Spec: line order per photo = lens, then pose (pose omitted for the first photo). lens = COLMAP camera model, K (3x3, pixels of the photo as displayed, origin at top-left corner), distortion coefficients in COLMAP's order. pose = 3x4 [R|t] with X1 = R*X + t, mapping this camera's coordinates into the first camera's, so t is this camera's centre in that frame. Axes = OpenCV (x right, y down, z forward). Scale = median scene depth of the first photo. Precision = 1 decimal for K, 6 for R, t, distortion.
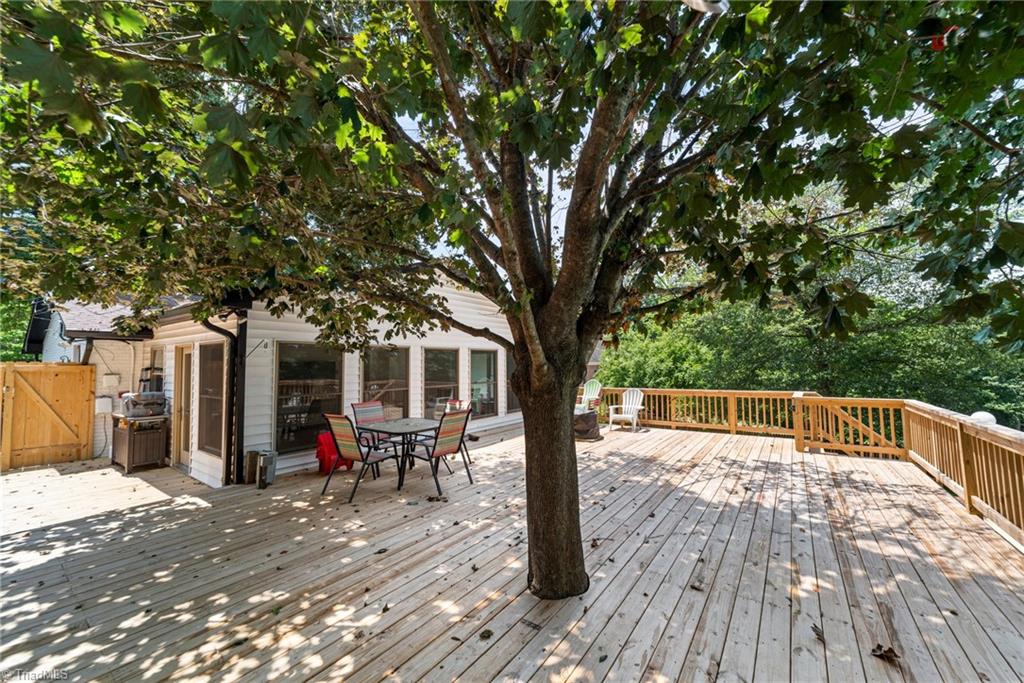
lens RADIAL K [[393.4, 0, 514.0], [0, 393.4, 356.8], [0, 0, 1]] dist [-0.010910, 0.003111]
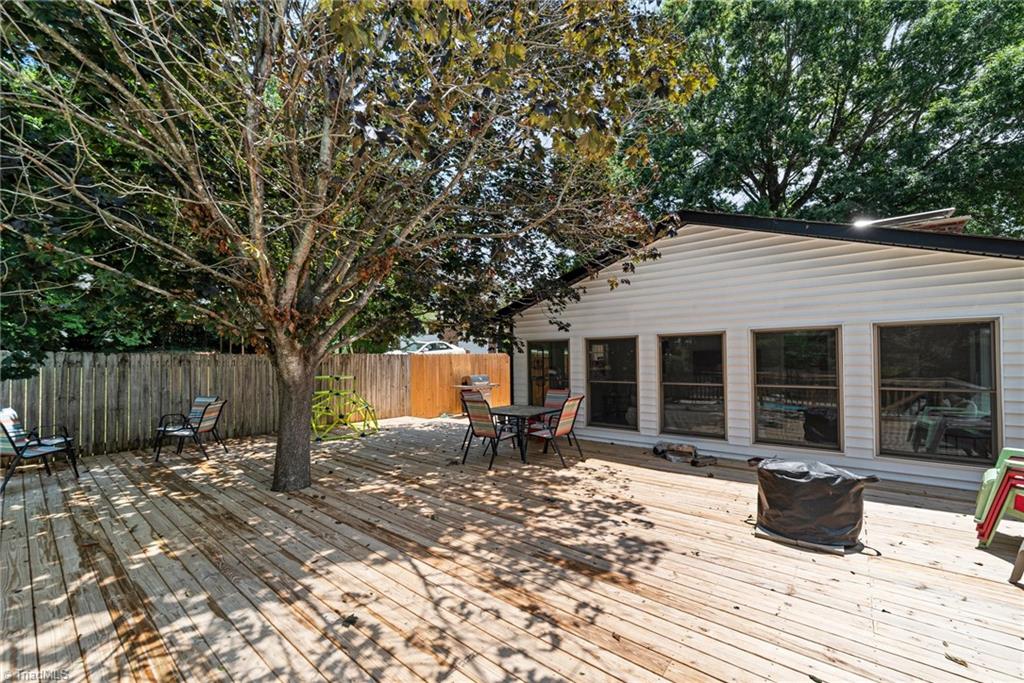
lens RADIAL K [[393.4, 0, 514.0], [0, 393.4, 356.8], [0, 0, 1]] dist [-0.010910, 0.003111]
pose [[-0.045310, 0.007962, -0.998941, 1.626270], [0.032946, 0.999436, 0.006472, 0.005214], [0.998430, -0.032618, -0.045546, 1.868761]]
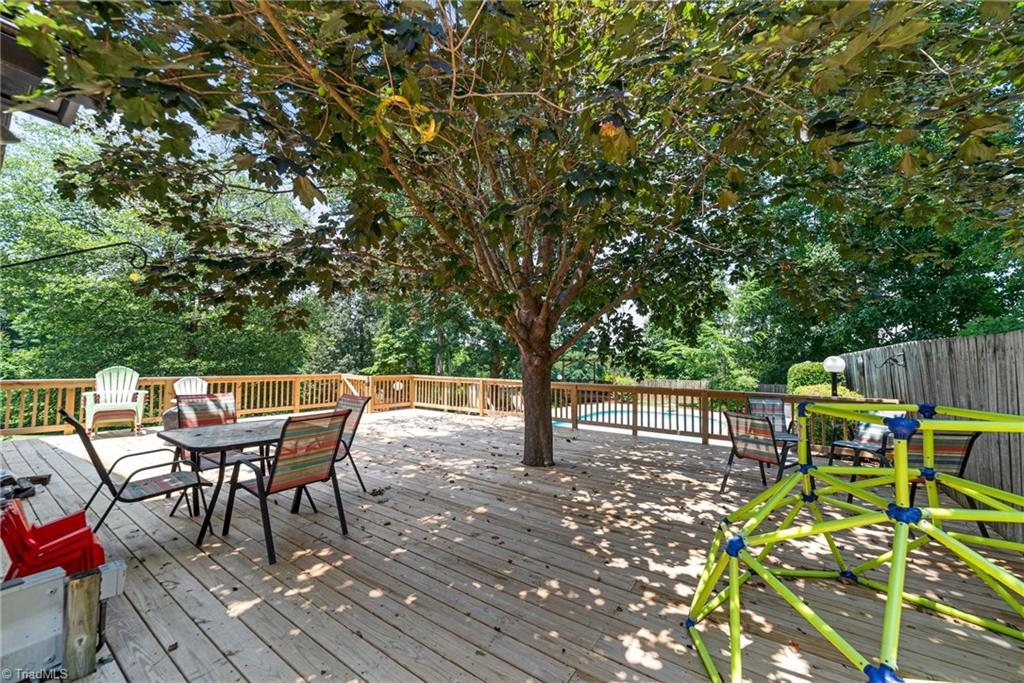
lens RADIAL K [[393.4, 0, 514.0], [0, 393.4, 356.8], [0, 0, 1]] dist [-0.010910, 0.003111]
pose [[-0.024461, 0.020743, 0.999486, -1.654036], [-0.042229, 0.998871, -0.021764, 0.079682], [-0.998808, -0.042739, -0.023557, 1.053024]]
